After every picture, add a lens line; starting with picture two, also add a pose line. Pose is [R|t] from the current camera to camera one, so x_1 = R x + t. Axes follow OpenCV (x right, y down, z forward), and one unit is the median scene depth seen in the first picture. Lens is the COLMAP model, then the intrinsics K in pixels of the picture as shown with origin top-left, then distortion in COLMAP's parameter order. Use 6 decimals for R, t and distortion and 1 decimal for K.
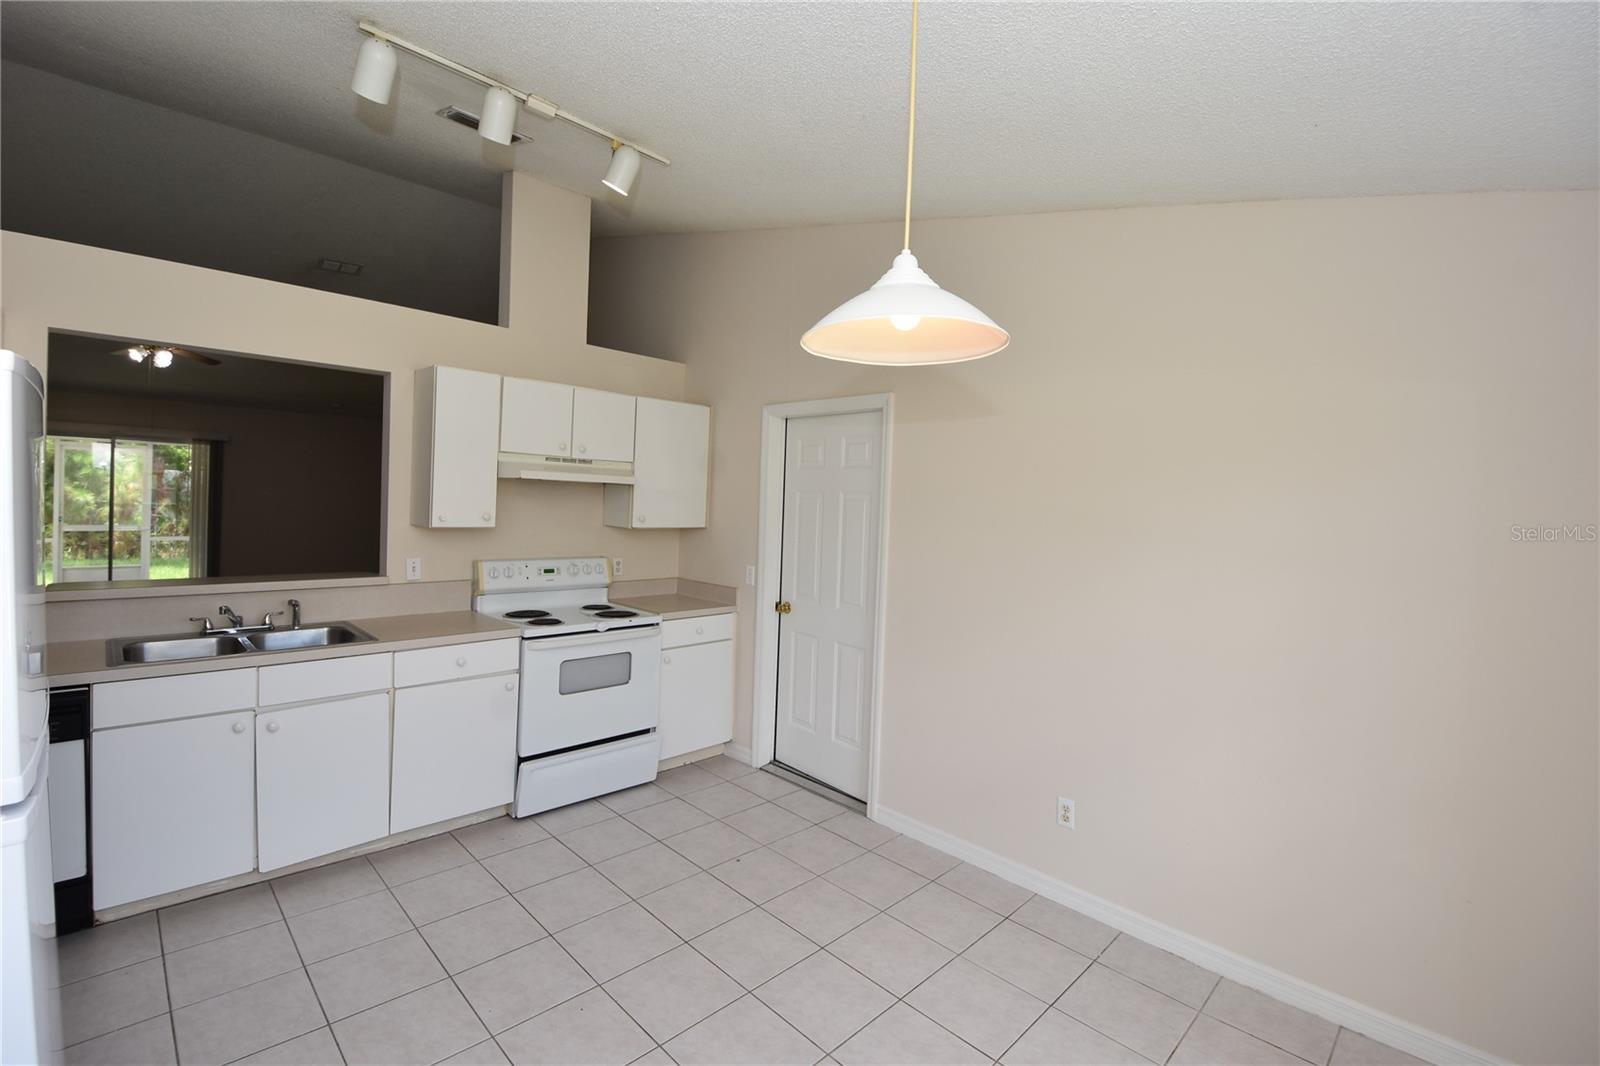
lens RADIAL K [[703.2, 0, 794.4], [0, 703.2, 513.7], [0, 0, 1]] dist [0.013185, -0.021983]
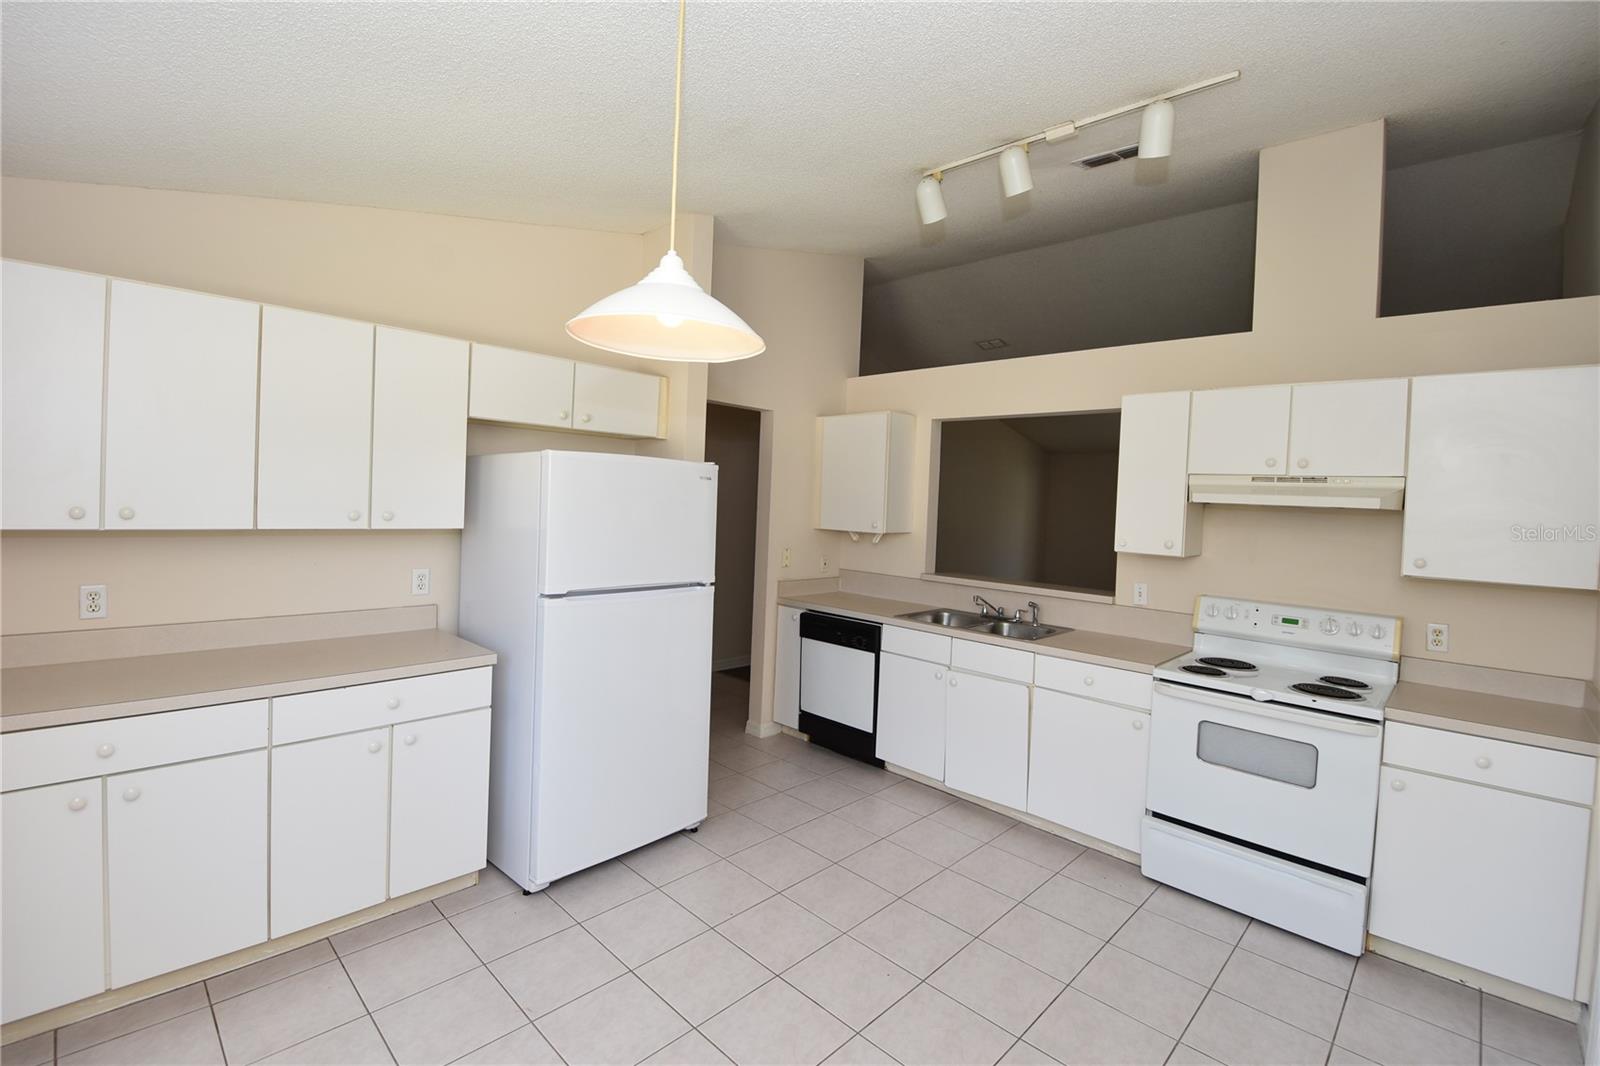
lens RADIAL K [[703.2, 0, 794.4], [0, 703.2, 513.7], [0, 0, 1]] dist [0.013185, -0.021983]
pose [[0.019418, -0.015439, -0.999692, 0.447381], [-0.061329, 0.997979, -0.016604, 0.008679], [0.997929, 0.061633, 0.018432, 0.440341]]
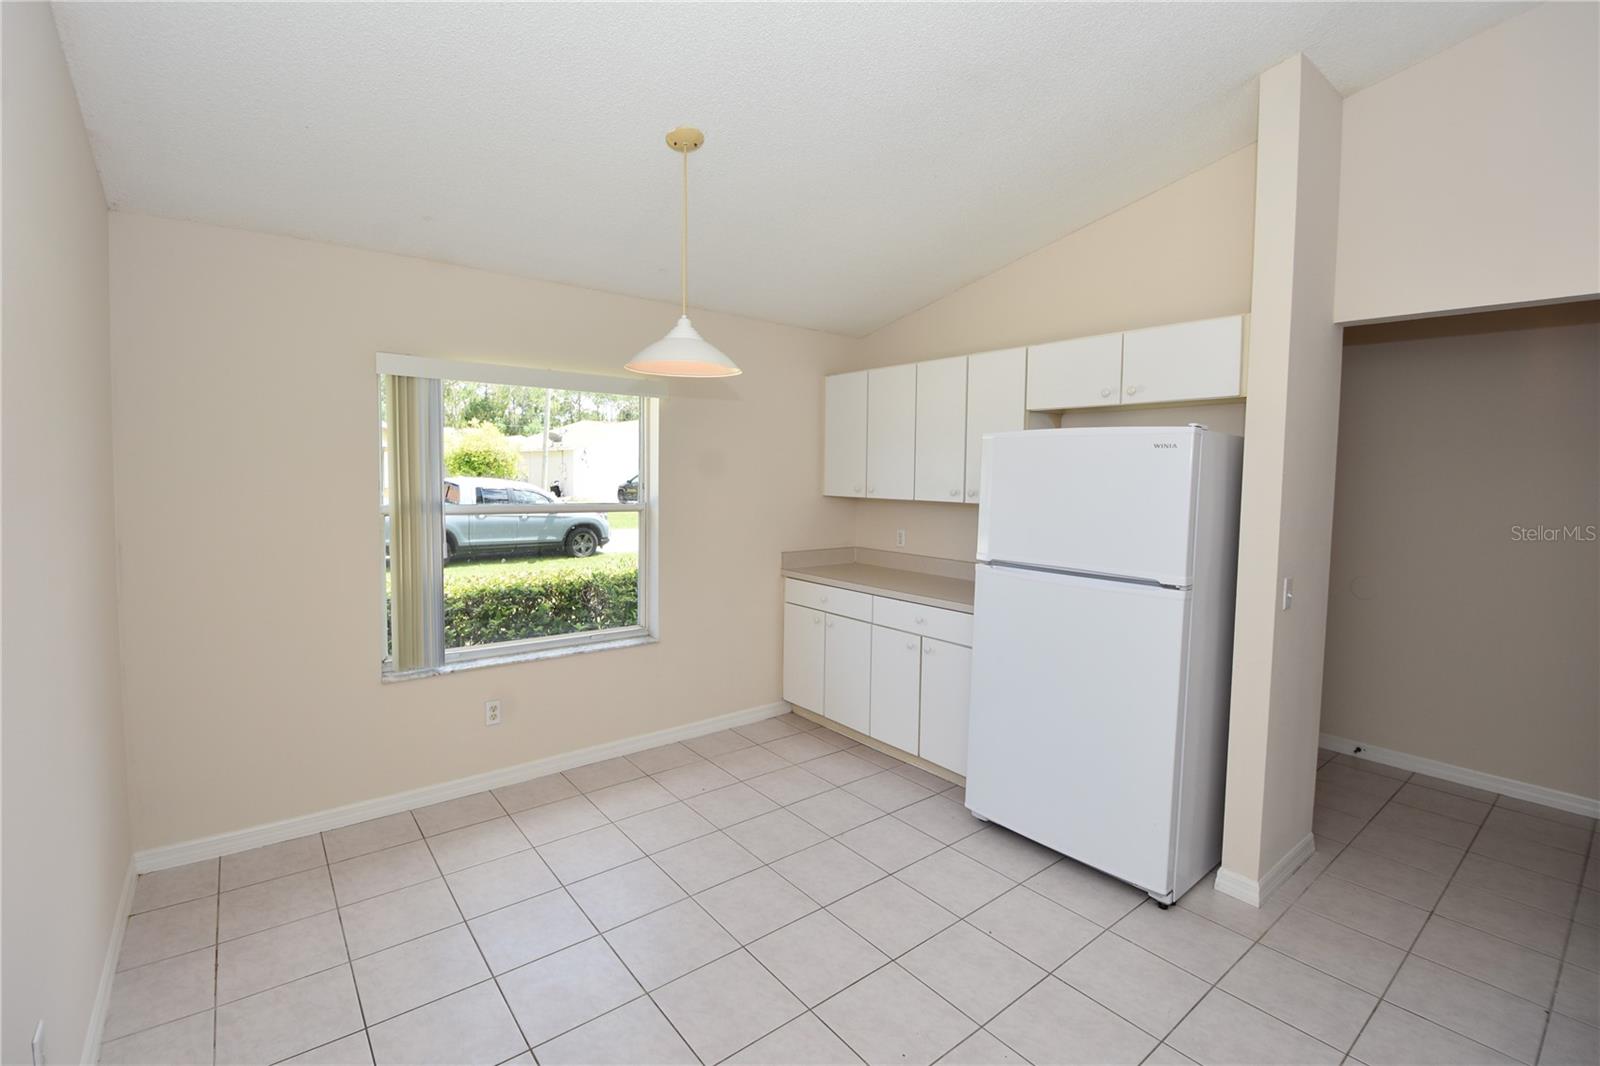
lens RADIAL K [[703.2, 0, 794.4], [0, 703.2, 513.7], [0, 0, 1]] dist [0.013185, -0.021983]
pose [[-0.992727, -0.062371, 0.102974, -0.118623], [-0.054072, 0.995205, 0.081510, -0.013111], [-0.107564, 0.075349, -0.991339, 1.017788]]
